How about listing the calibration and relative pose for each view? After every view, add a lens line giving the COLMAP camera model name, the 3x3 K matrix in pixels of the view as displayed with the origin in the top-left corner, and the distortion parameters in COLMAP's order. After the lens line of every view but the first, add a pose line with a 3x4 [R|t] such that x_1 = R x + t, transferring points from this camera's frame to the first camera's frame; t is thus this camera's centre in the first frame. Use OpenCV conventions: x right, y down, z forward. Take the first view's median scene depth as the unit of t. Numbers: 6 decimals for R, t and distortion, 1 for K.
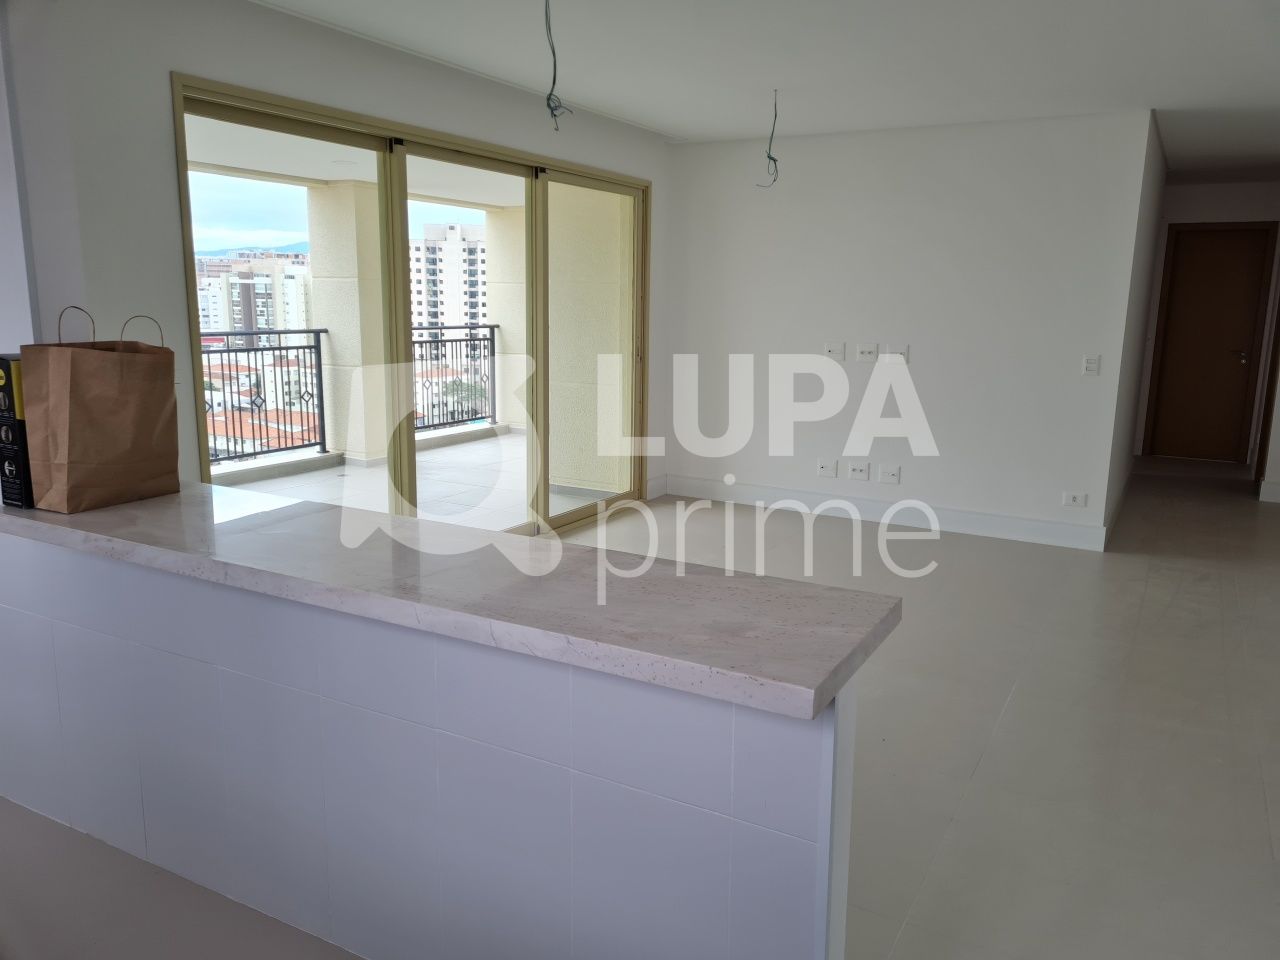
lens RADIAL K [[946.4, 0, 640.0], [0, 946.4, 480.0], [0, 0, 1]] dist [0.004697, -0.000903]
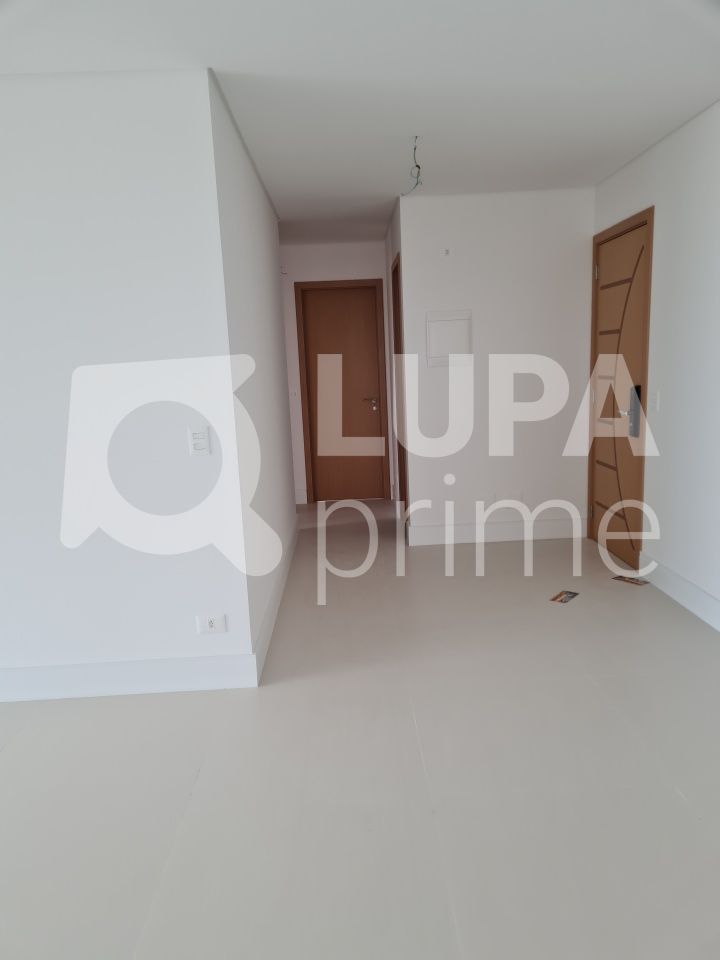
lens RADIAL K [[709.8, 0, 360.0], [0, 709.8, 480.0], [0, 0, 1]] dist [0.004697, -0.000903]
pose [[0.850230, -0.135943, 0.508556, 0.294526], [0.152614, 0.988245, 0.009021, -0.076604], [-0.503804, 0.069943, 0.860982, 0.467464]]
